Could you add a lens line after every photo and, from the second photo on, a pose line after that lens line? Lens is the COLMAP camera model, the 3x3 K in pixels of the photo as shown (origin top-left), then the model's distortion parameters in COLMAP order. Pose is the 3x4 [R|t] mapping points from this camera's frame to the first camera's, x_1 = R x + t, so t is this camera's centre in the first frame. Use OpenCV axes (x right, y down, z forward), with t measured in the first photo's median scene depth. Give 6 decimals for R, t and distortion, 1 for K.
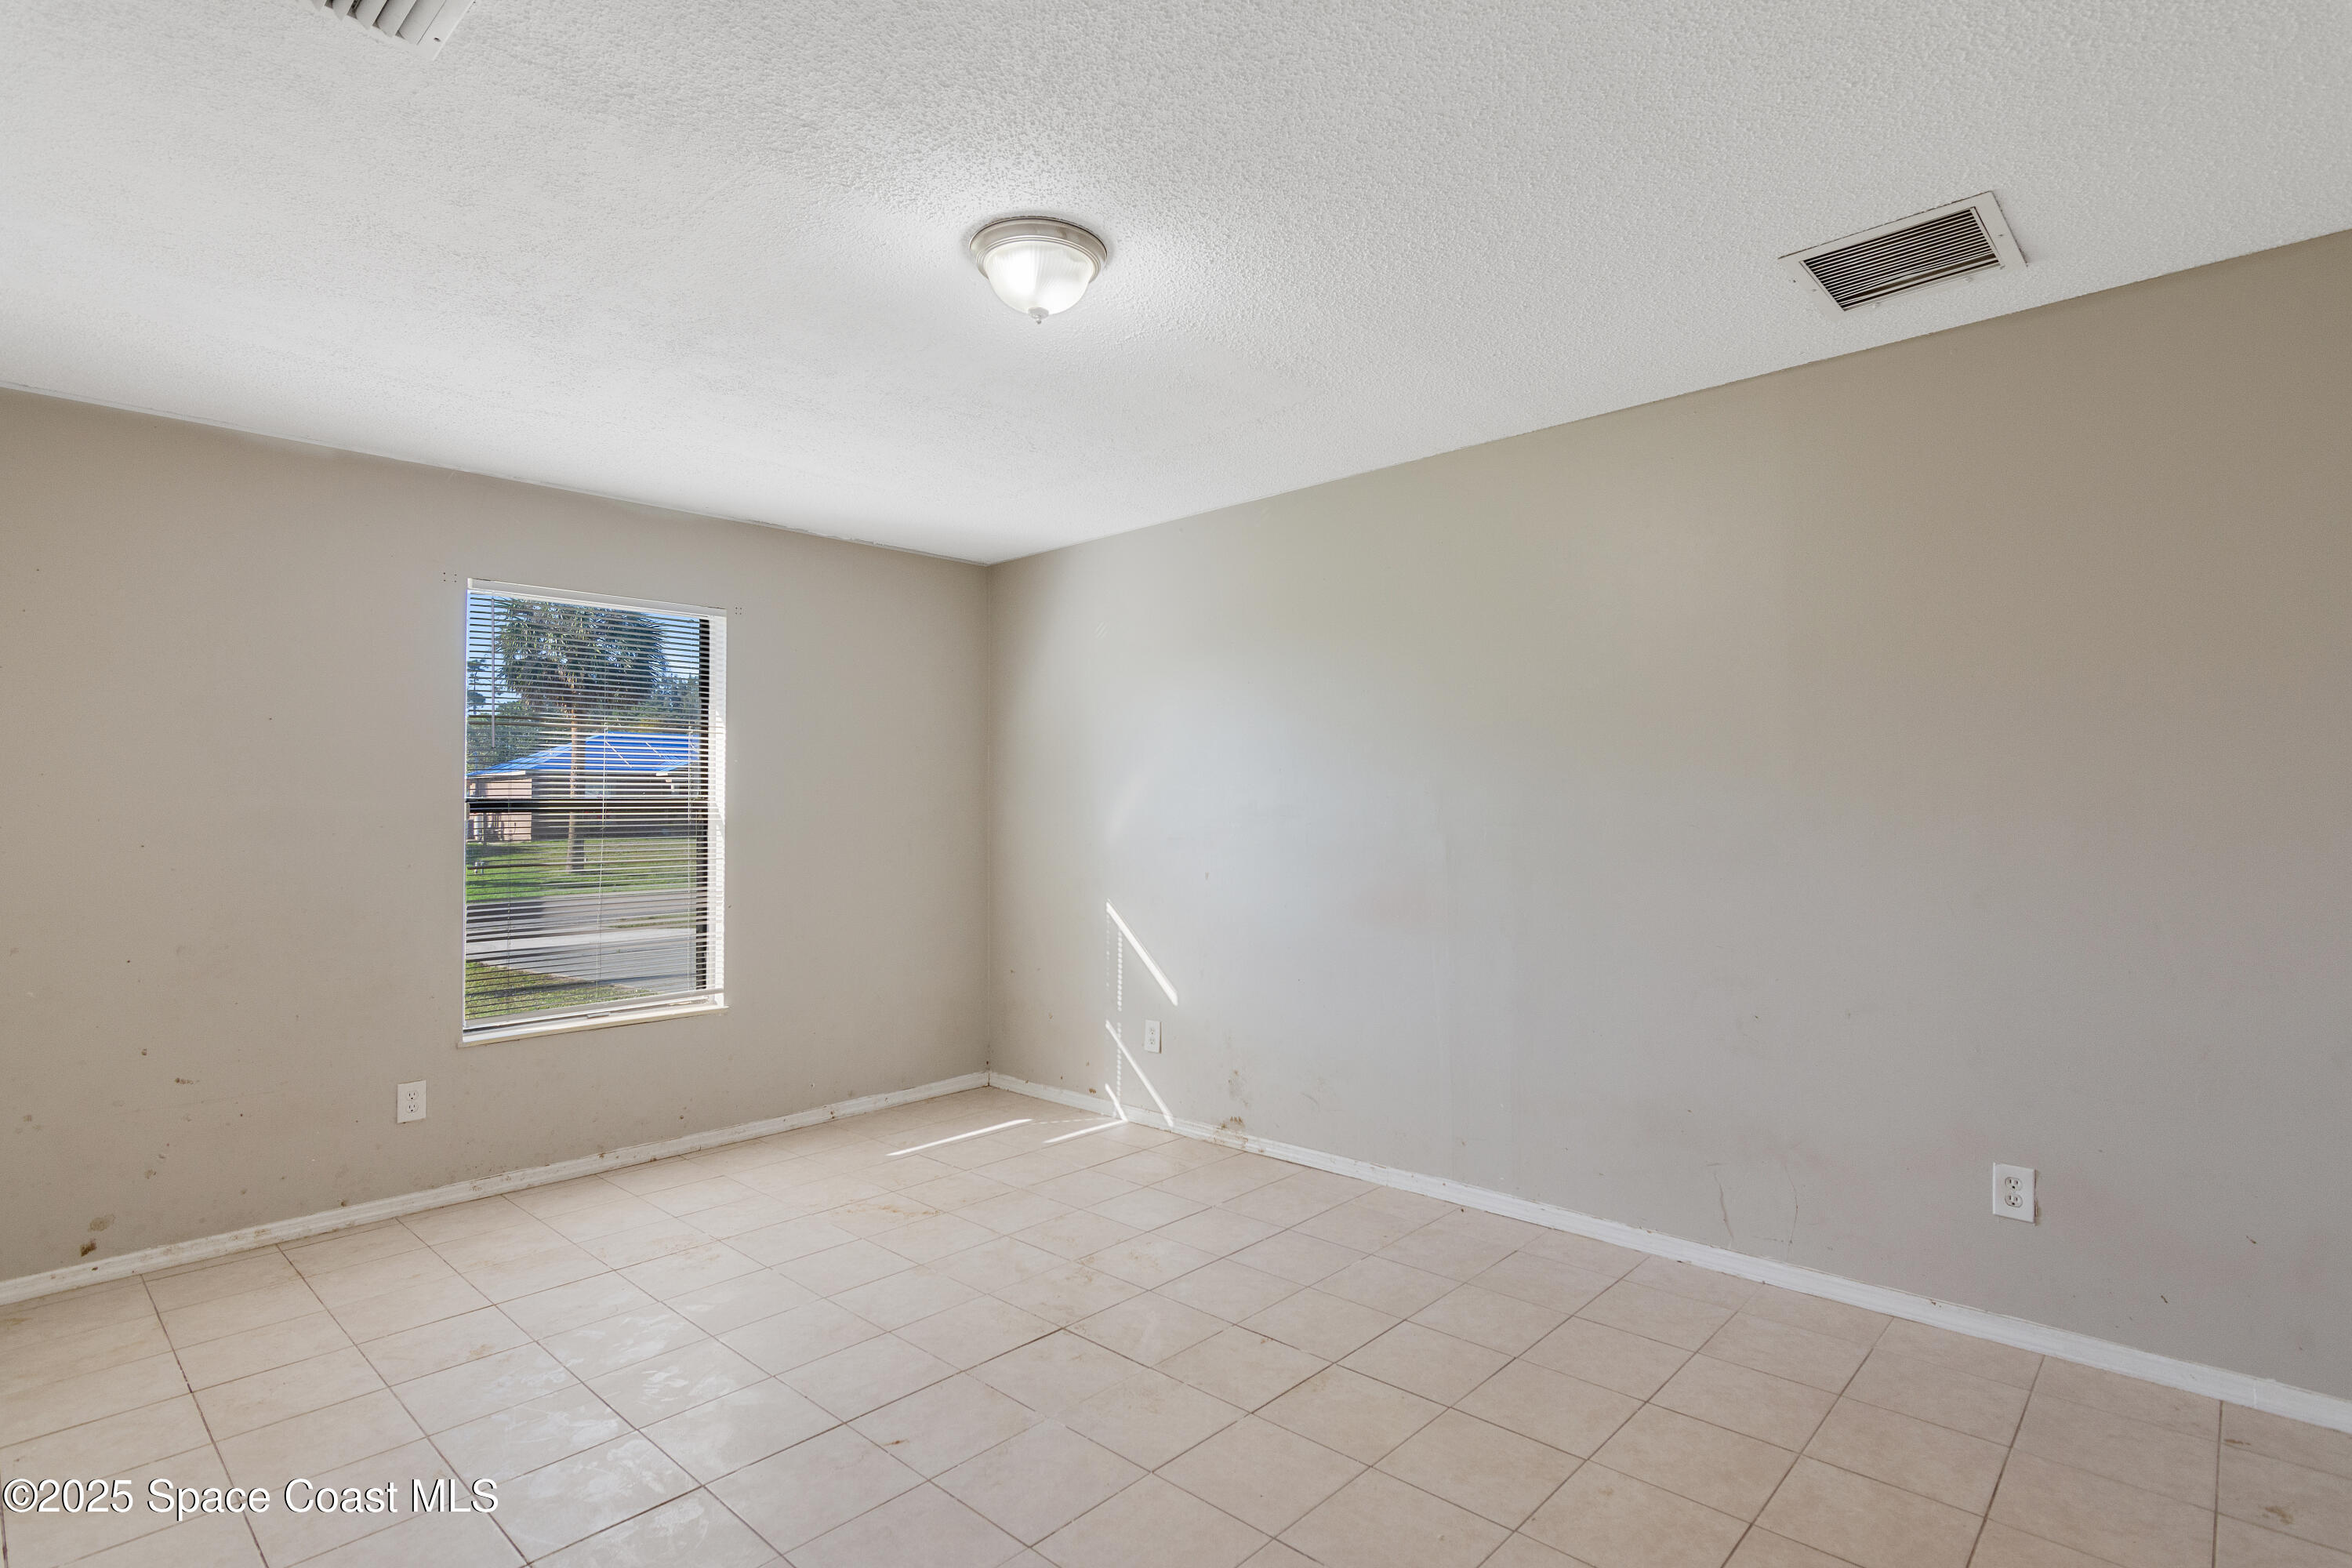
lens RADIAL K [[1145.6, 0, 1175.4], [0, 1145.6, 785.8], [0, 0, 1]] dist [-0.001584, 0.000687]
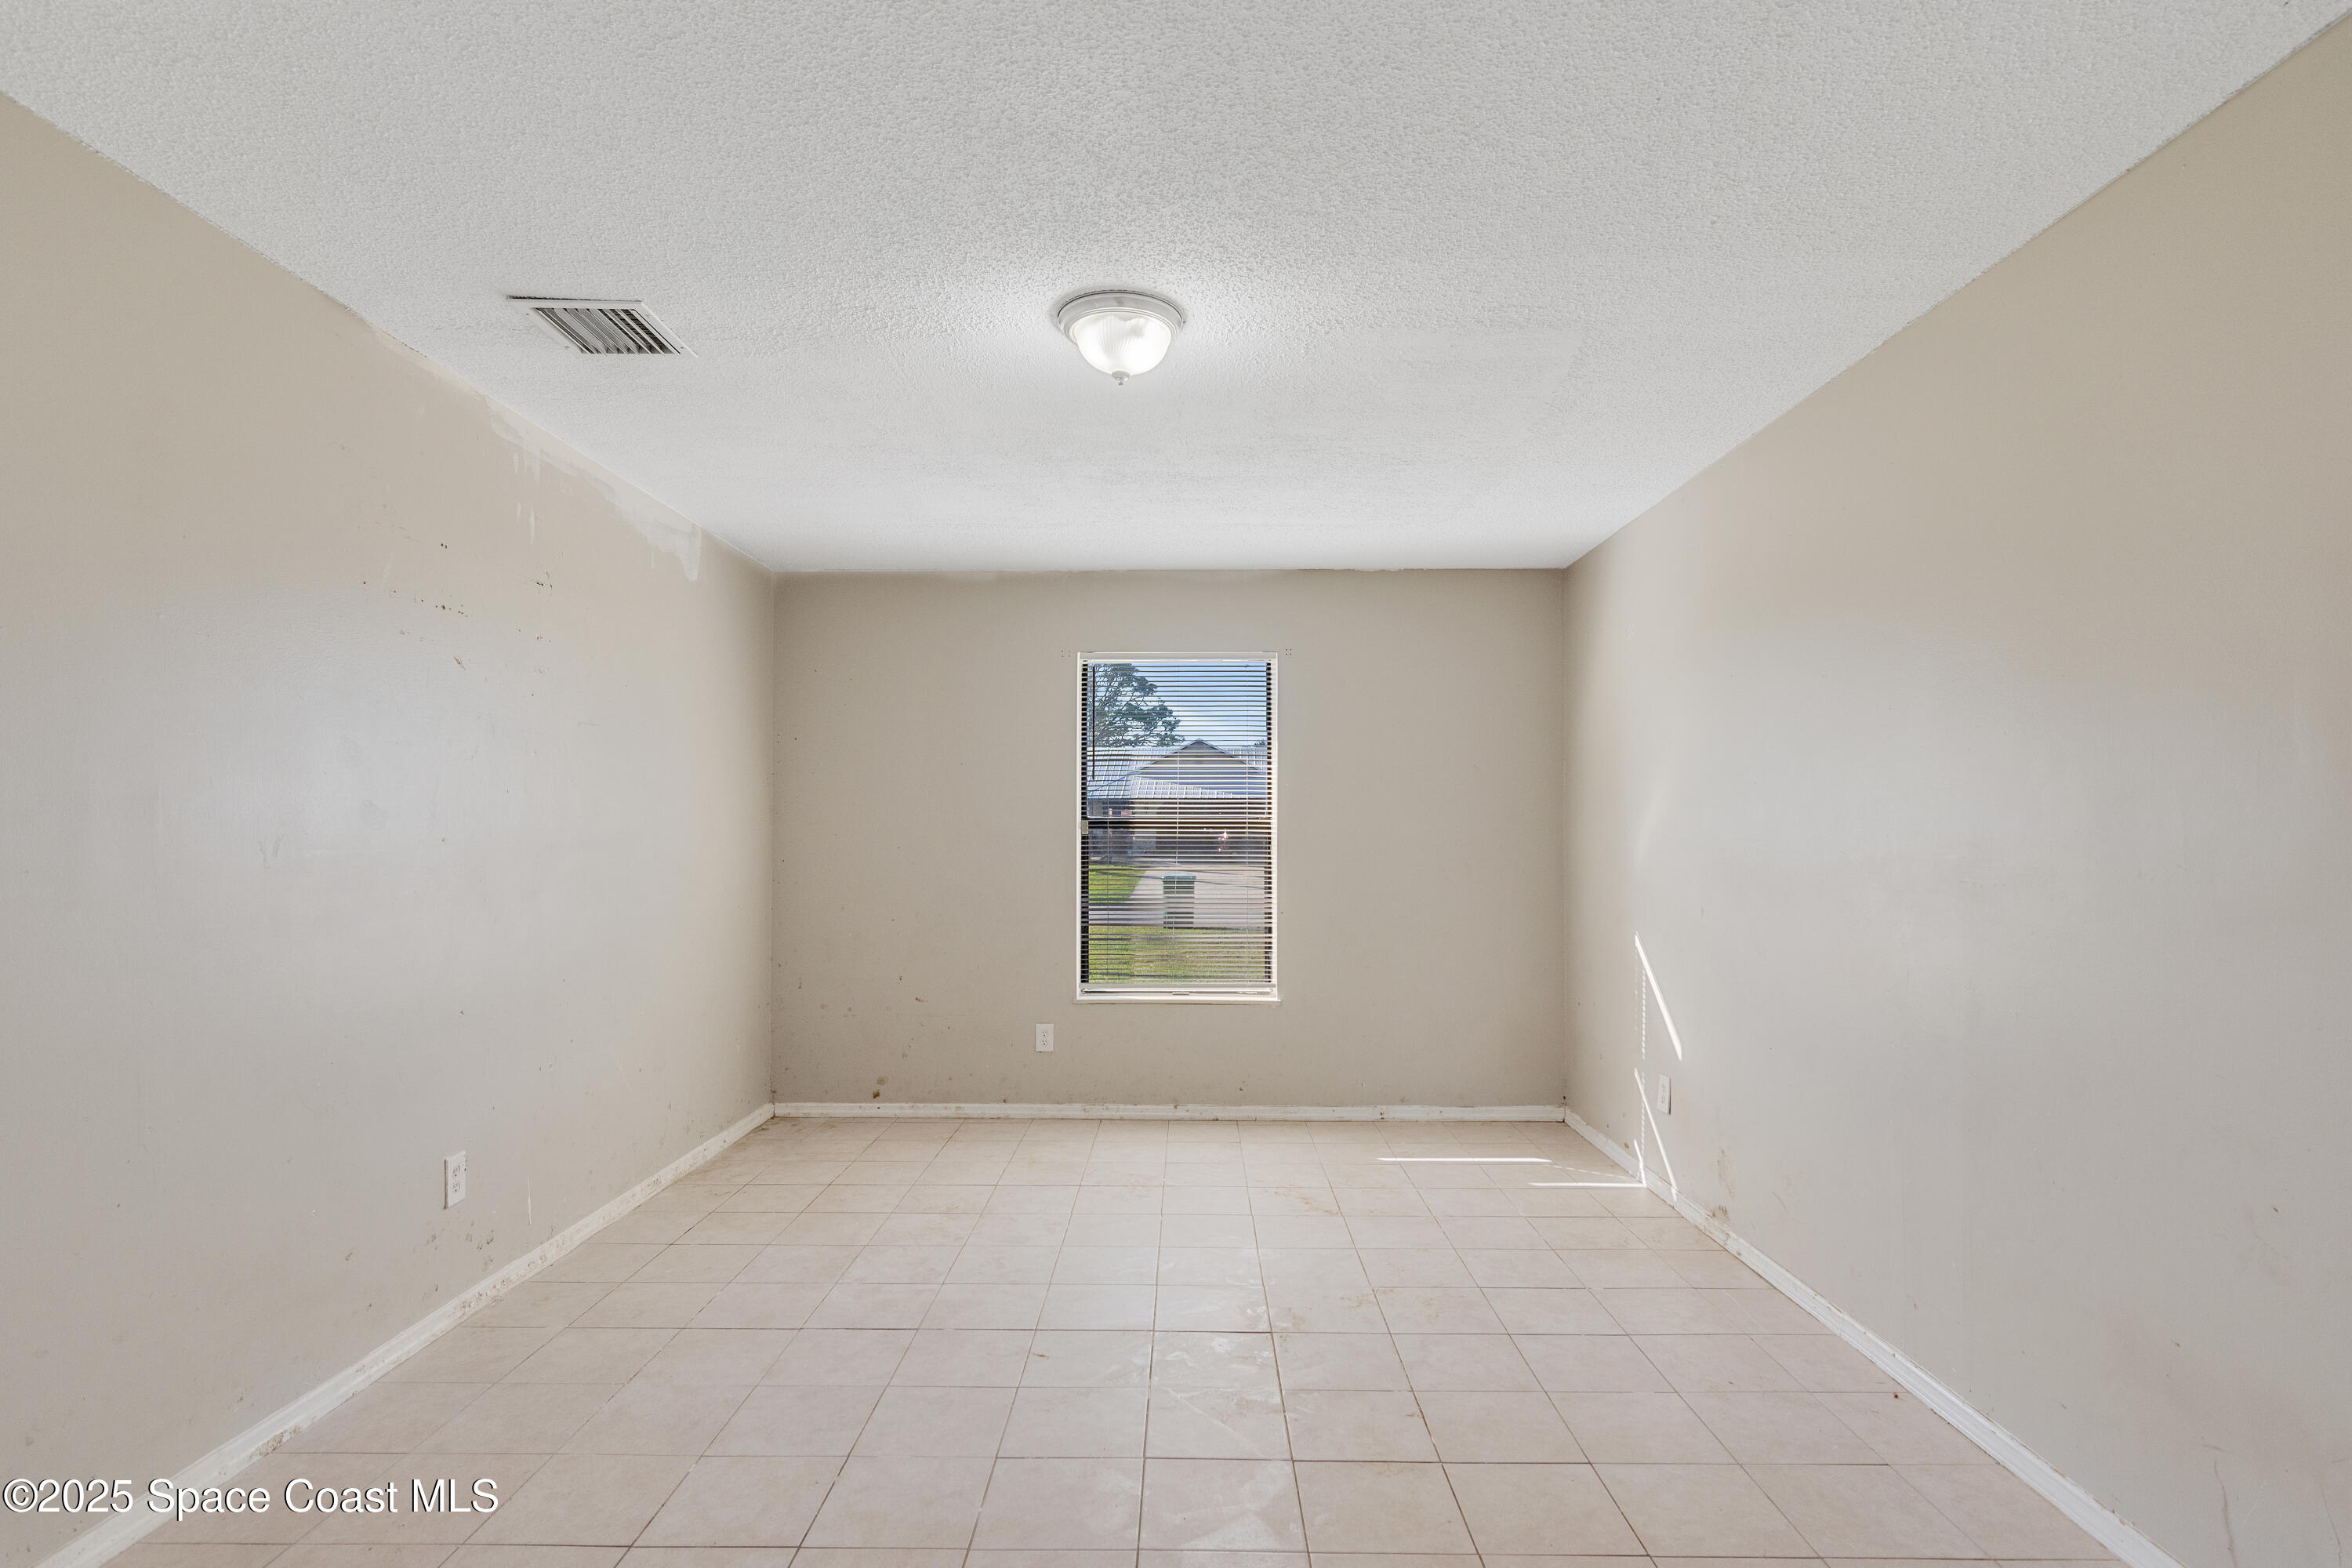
lens RADIAL K [[1145.6, 0, 1191.0], [0, 1145.6, 825.1], [0, 0, 1]] dist [-0.001584, 0.000687]
pose [[0.678116, 0.004440, -0.734941, 0.422794], [0.007731, 0.999883, 0.013174, 0.002166], [0.734914, -0.014615, 0.678003, 0.177706]]
